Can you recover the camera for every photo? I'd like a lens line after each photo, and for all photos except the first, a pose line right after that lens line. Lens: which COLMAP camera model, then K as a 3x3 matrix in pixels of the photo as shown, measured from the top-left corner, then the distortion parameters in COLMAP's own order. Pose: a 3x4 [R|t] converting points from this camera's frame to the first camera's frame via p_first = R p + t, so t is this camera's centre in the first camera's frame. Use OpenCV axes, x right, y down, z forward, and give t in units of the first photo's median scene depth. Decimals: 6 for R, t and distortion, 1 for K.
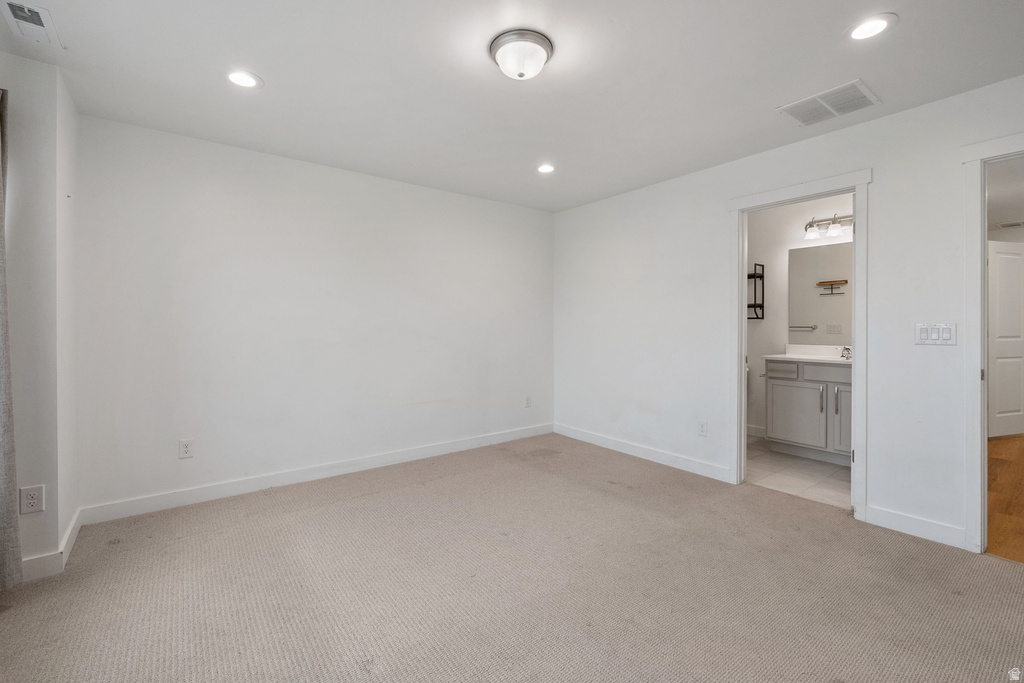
lens RADIAL K [[445.8, 0, 512.8], [0, 445.8, 325.5], [0, 0, 1]] dist [-0.000457, 0.000061]
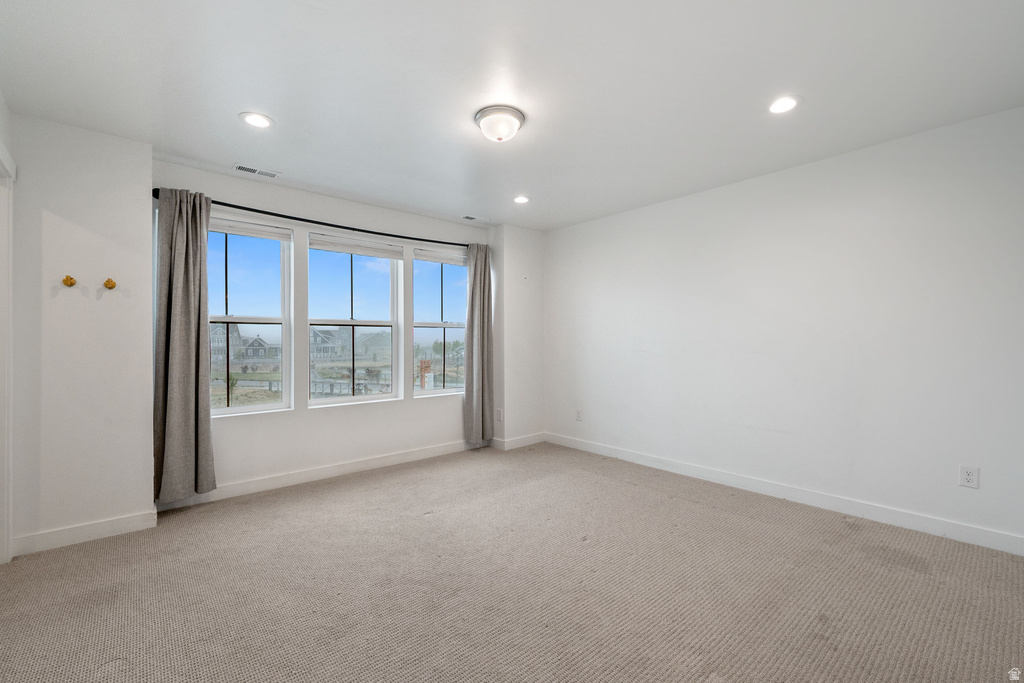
lens RADIAL K [[442.7, 0, 512.0], [0, 442.7, 341.5], [0, 0, 1]] dist [0.000715, 0.000086]
pose [[0.061989, 0.007757, -0.998047, 0.796837], [0.005020, 0.999955, 0.008084, -0.006128], [0.998064, -0.005512, 0.061947, 0.601575]]
